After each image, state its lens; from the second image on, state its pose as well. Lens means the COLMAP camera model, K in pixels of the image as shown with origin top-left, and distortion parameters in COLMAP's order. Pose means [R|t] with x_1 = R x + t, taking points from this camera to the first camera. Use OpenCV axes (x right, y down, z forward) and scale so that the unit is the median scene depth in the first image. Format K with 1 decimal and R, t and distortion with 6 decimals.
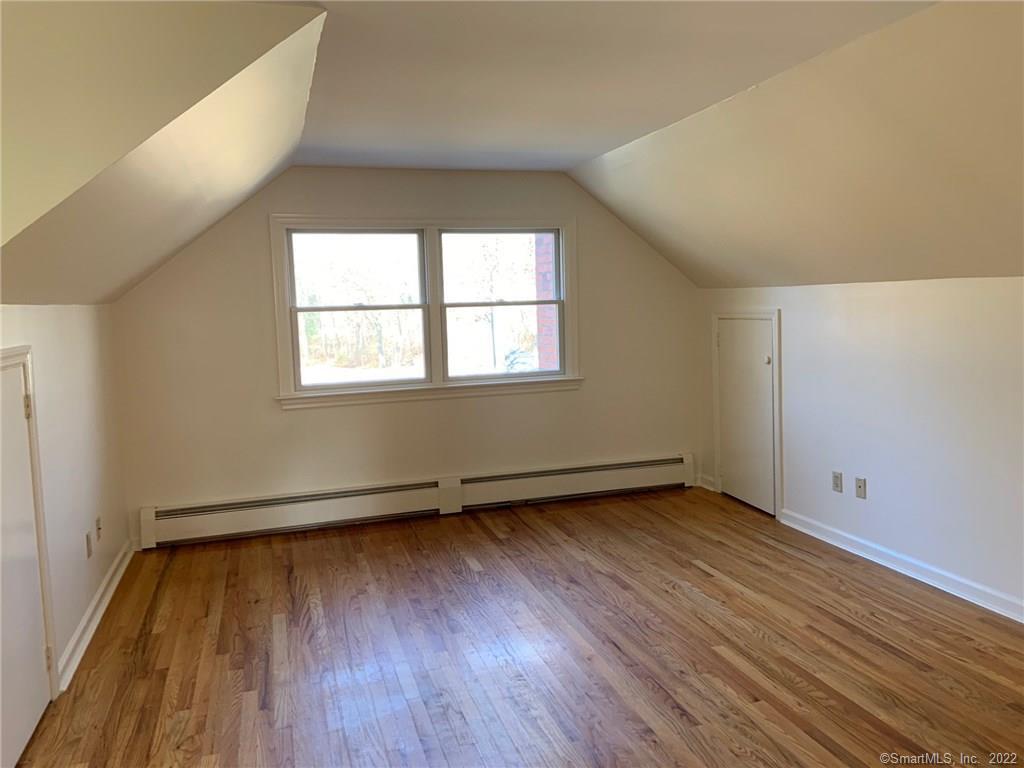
lens RADIAL K [[772.3, 0, 506.6], [0, 772.3, 370.7], [0, 0, 1]] dist [0.123936, -0.153608]
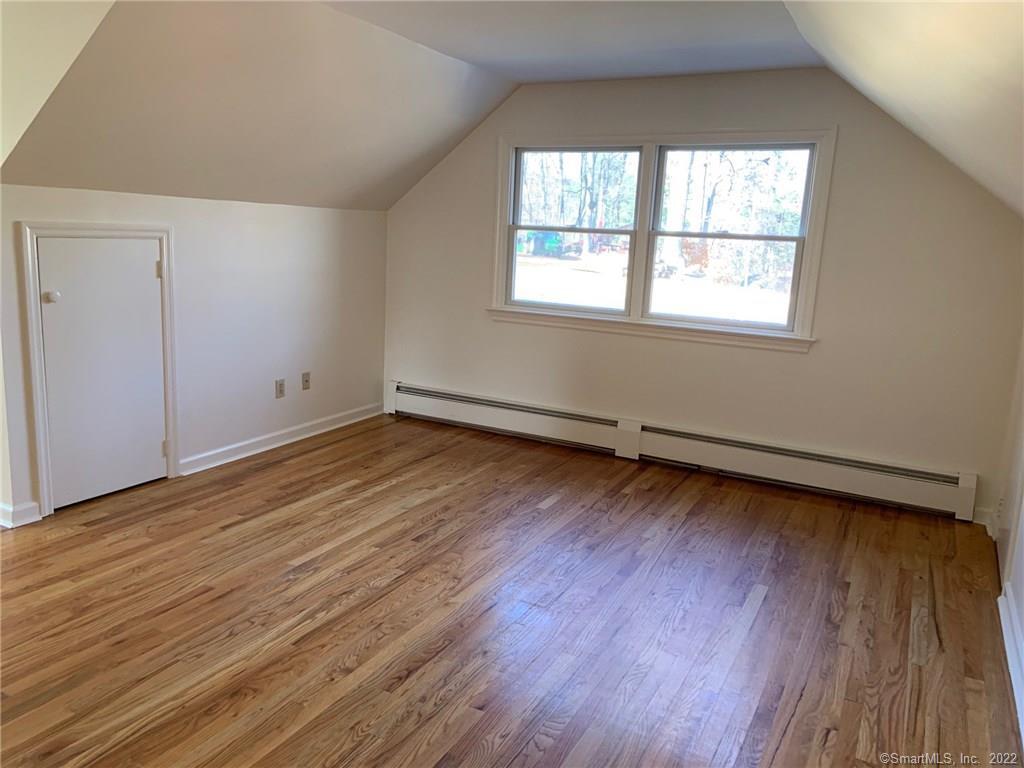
lens RADIAL K [[772.3, 0, 506.6], [0, 772.3, 370.7], [0, 0, 1]] dist [0.123936, -0.153608]
pose [[0.712139, 0.190167, -0.675791, 0.491329], [-0.137852, 0.981752, 0.130998, -0.024693], [0.688371, -0.000129, 0.725359, 0.251310]]
